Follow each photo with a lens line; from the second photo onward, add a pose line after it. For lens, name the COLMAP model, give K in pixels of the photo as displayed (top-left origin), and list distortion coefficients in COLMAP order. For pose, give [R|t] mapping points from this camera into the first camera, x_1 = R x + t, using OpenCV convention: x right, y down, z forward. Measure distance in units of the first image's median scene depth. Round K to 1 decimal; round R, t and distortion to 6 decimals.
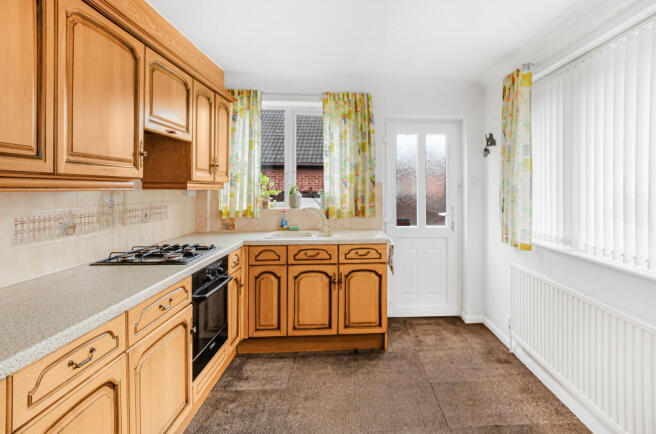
lens RADIAL K [[334.7, 0, 327.9], [0, 334.7, 187.9], [0, 0, 1]] dist [0.019579, -0.001466]
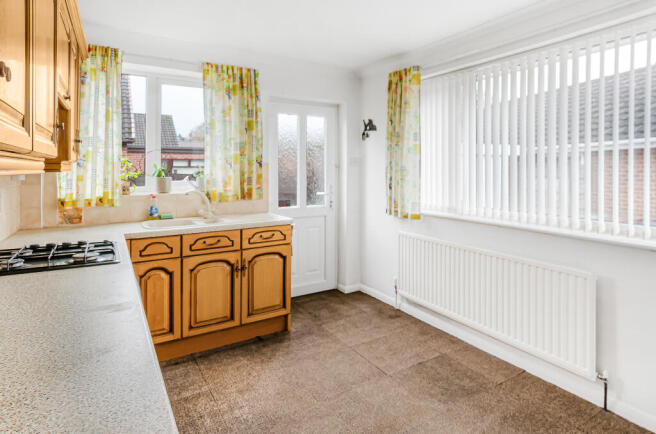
lens RADIAL K [[357.5, 0, 327.6], [0, 357.5, 169.6], [0, 0, 1]] dist [0.016617, -0.000348]
pose [[0.896710, -0.005108, 0.442588, -0.190981], [0.003874, 0.999986, 0.003690, -0.000385], [-0.442601, -0.001594, 0.896717, -0.007004]]
